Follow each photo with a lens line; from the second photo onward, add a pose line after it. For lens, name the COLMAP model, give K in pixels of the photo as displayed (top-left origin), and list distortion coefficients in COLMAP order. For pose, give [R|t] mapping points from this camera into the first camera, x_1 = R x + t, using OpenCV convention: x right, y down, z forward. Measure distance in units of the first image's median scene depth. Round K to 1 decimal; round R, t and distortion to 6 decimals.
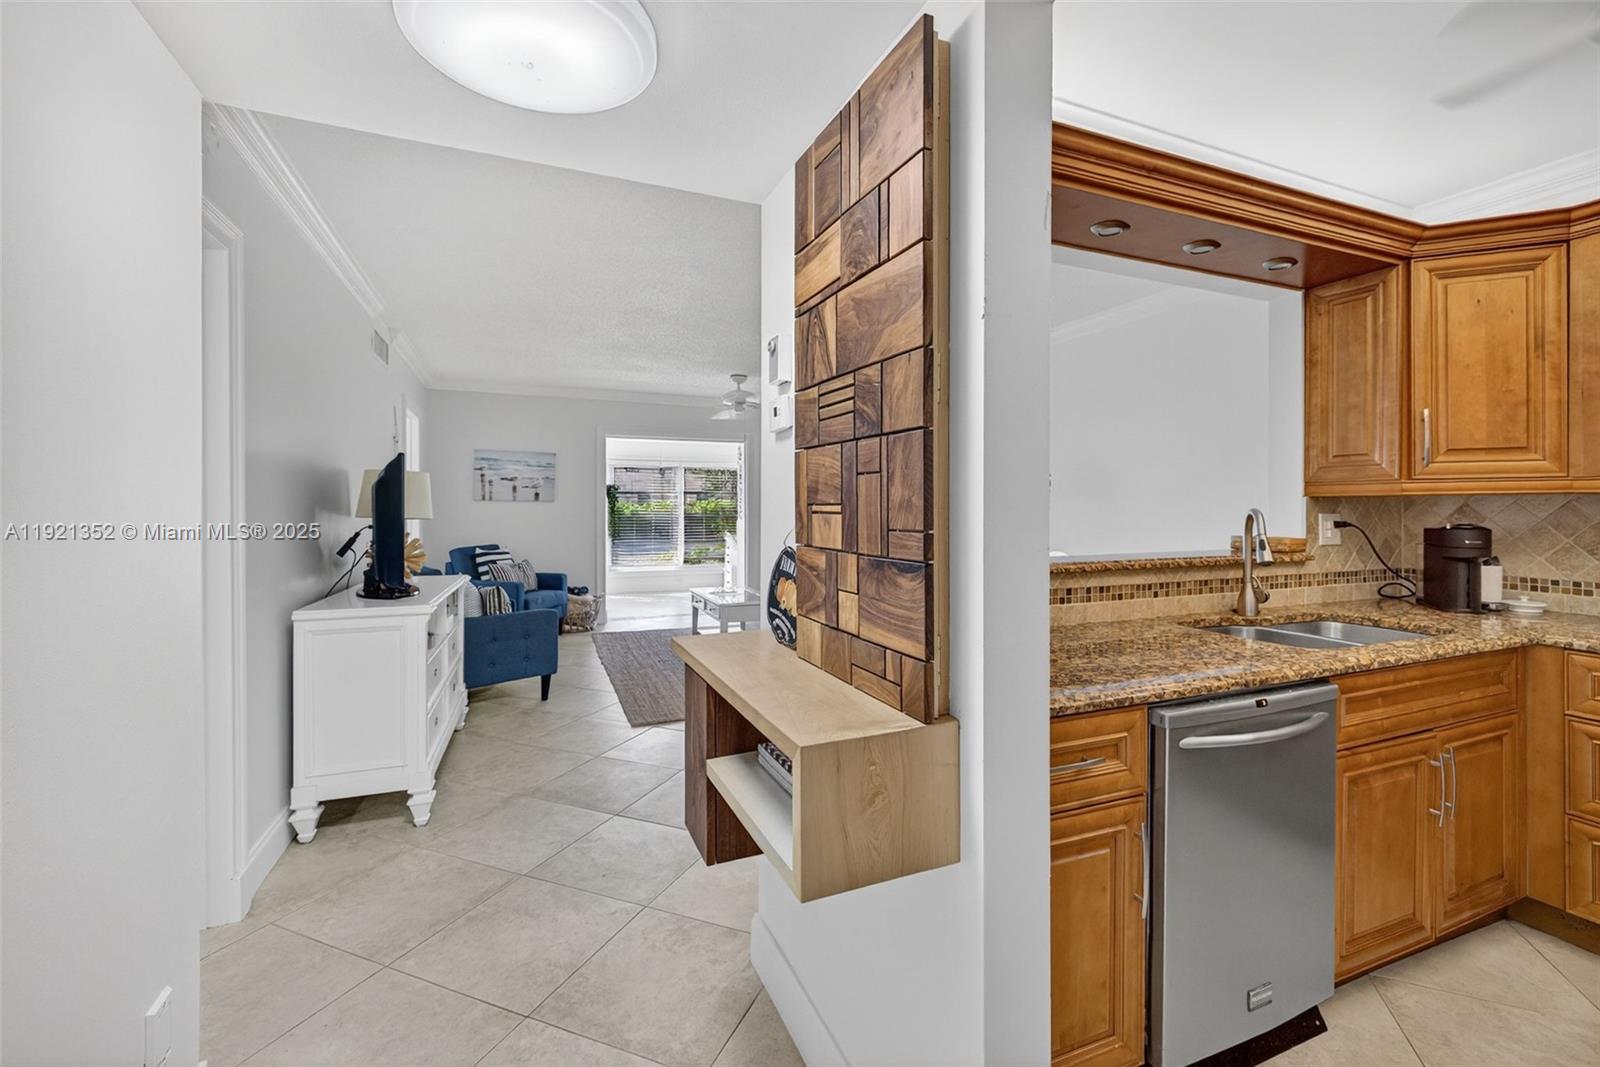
lens RADIAL K [[672.8, 0, 804.6], [0, 672.8, 508.1], [0, 0, 1]] dist [0.003410, -0.000433]
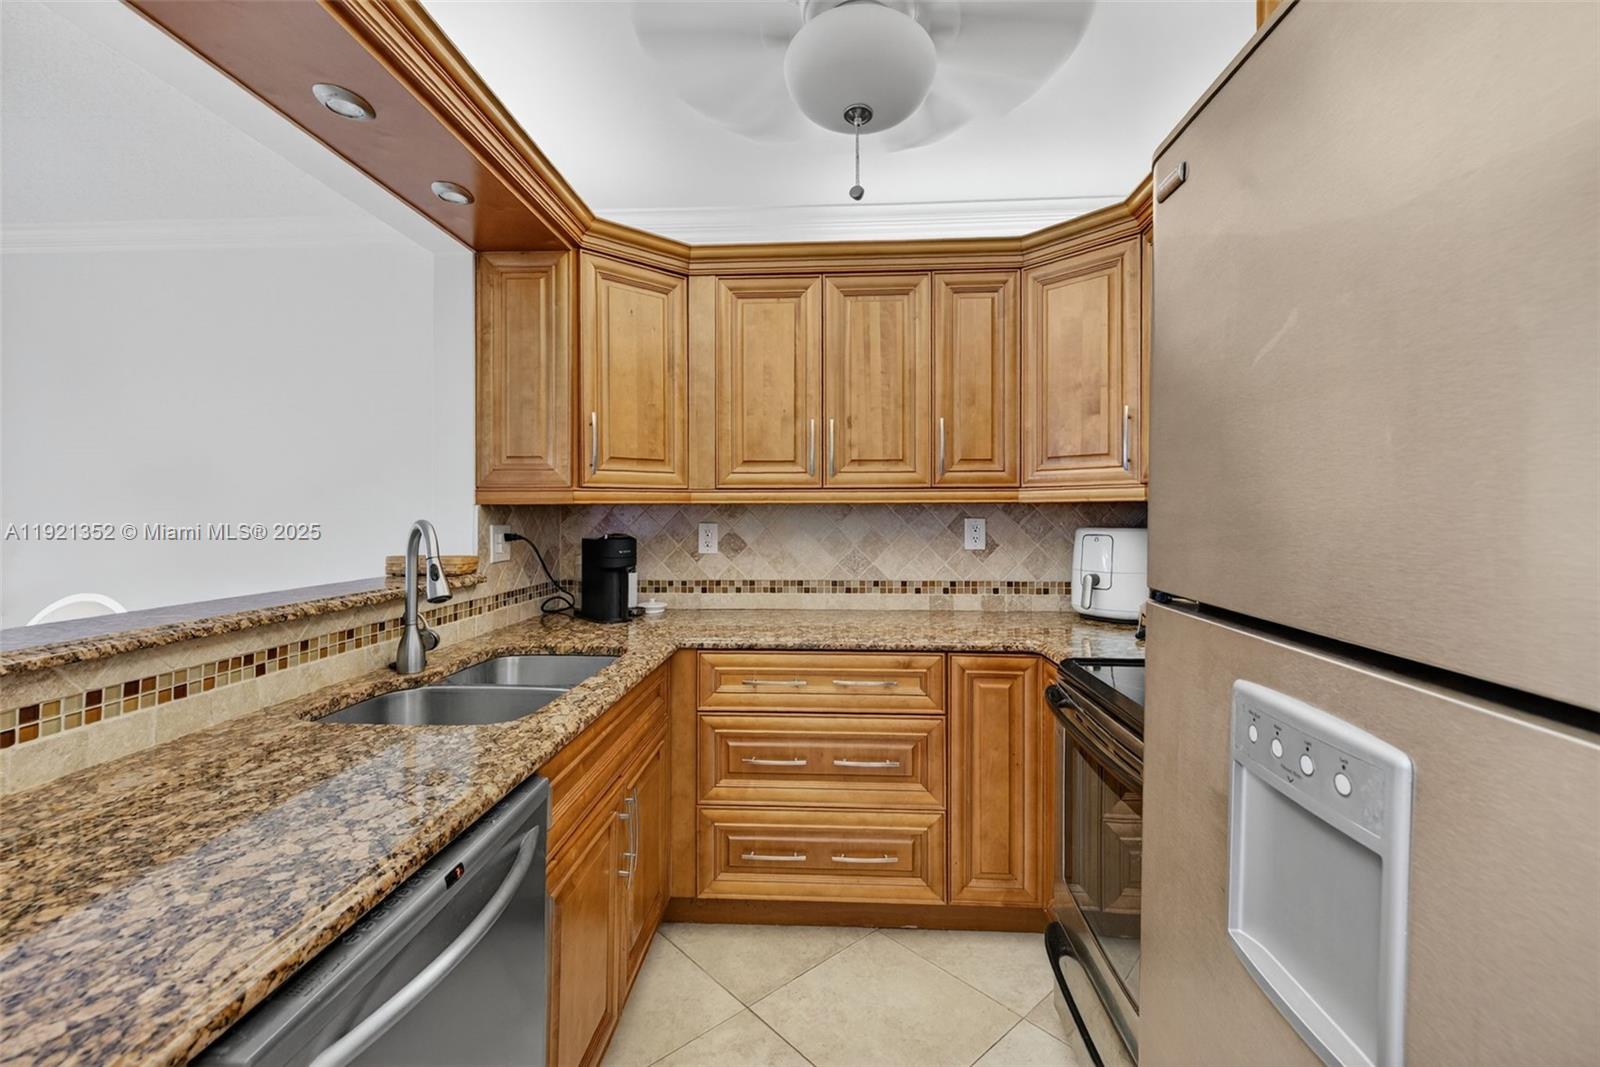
lens RADIAL K [[672.8, 0, 804.6], [0, 672.8, 508.1], [0, 0, 1]] dist [0.003410, -0.000433]
pose [[0.425164, 0.006610, 0.905092, 0.190187], [0.004493, 0.999946, -0.009413, -0.003562], [-0.905105, 0.008068, 0.425111, 0.321384]]
